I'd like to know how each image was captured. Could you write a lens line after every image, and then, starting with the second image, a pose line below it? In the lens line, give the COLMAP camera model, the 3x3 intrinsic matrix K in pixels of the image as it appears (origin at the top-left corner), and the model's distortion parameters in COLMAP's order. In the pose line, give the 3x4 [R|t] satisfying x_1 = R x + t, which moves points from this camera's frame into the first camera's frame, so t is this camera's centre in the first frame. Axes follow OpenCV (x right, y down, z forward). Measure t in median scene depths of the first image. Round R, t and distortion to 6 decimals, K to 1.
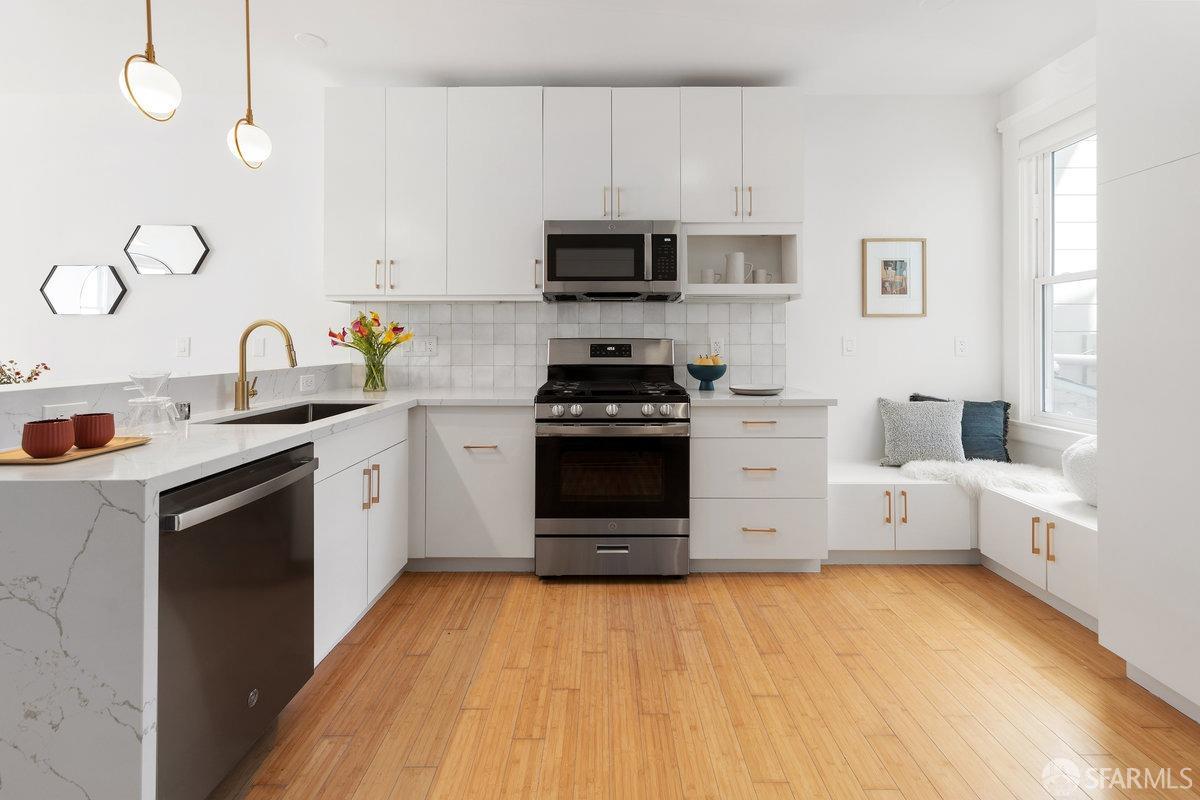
lens RADIAL K [[505.9, 0, 597.5], [0, 505.9, 348.1], [0, 0, 1]] dist [0.001266, 0.000256]
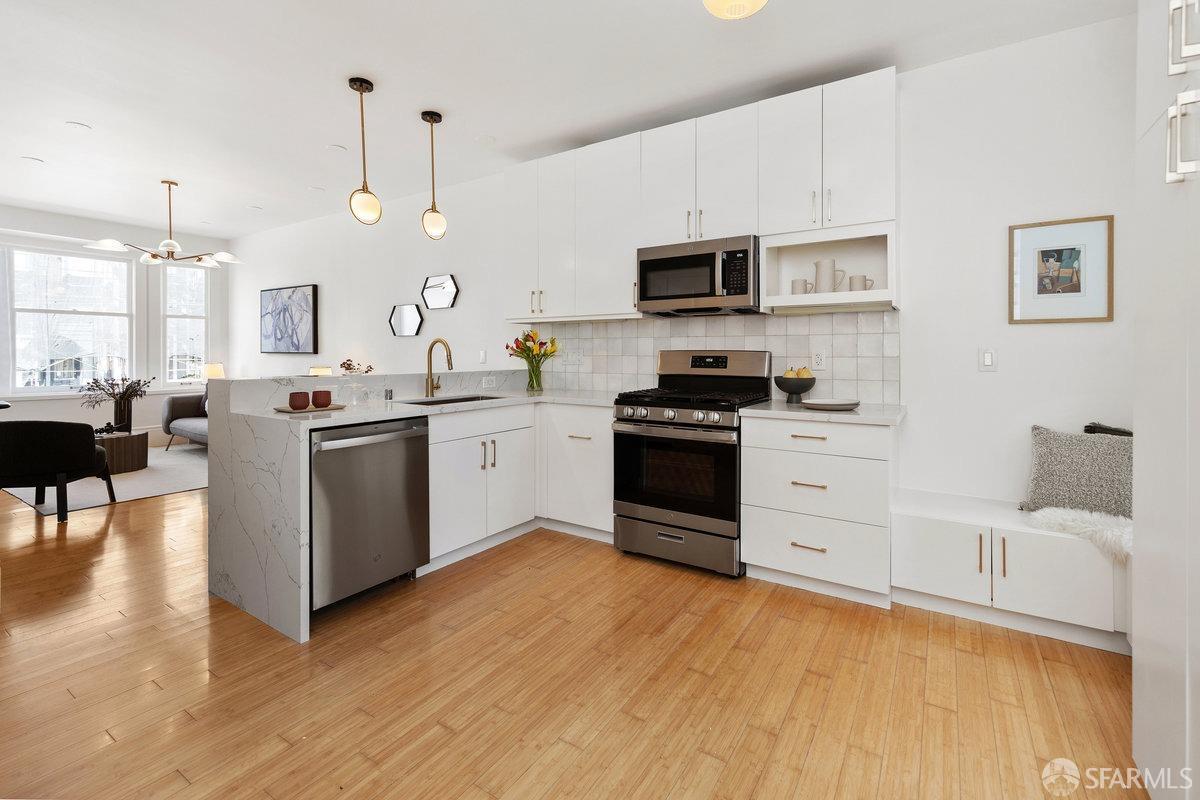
lens RADIAL K [[514.8, 0, 616.1], [0, 514.8, 369.7], [0, 0, 1]] dist [0.000452, -0.000027]
pose [[0.848252, 0.018746, -0.529261, 0.491762], [-0.008751, 0.999733, 0.021384, -0.000213], [0.529521, -0.013507, 0.848189, -0.030920]]
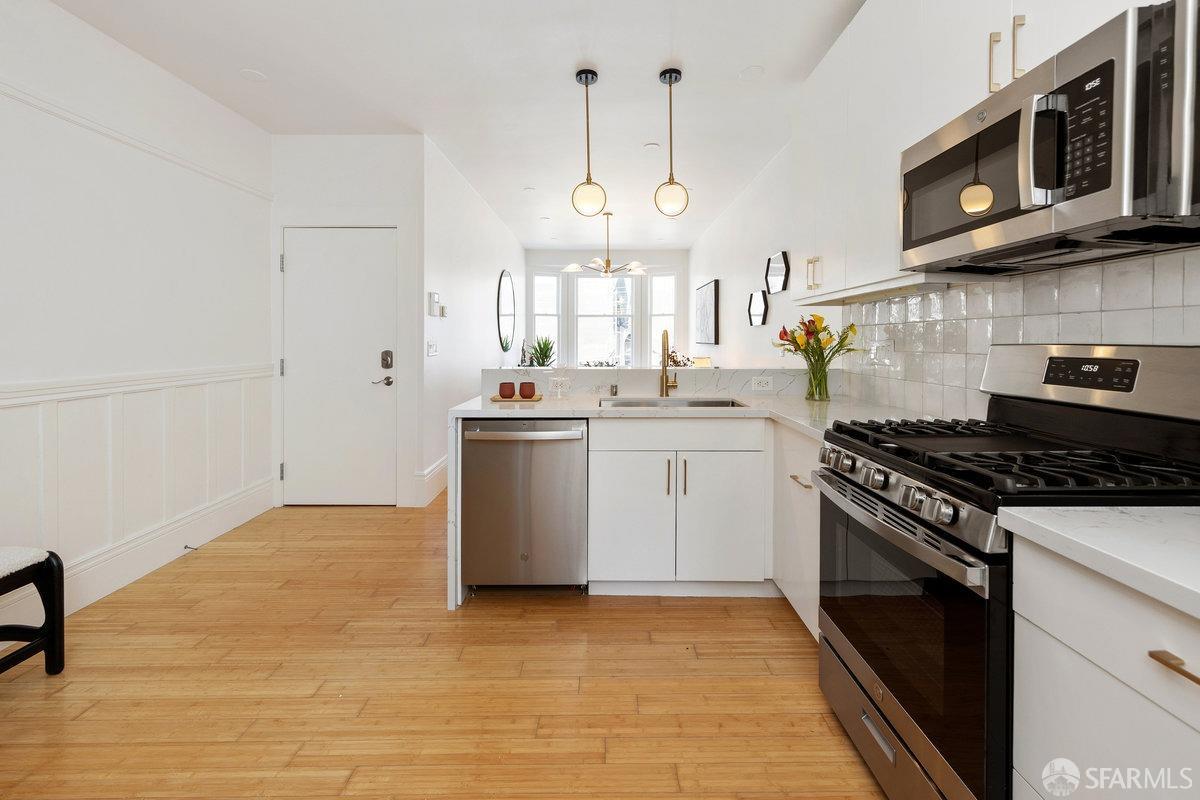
lens RADIAL K [[501.8, 0, 598.8], [0, 501.8, 353.6], [0, 0, 1]] dist [0.001859, 0.000194]
pose [[0.007833, 0.024312, -0.999674, 0.518900], [-0.011177, 0.999644, 0.024224, -0.019875], [0.999907, 0.010984, 0.008102, 0.643497]]
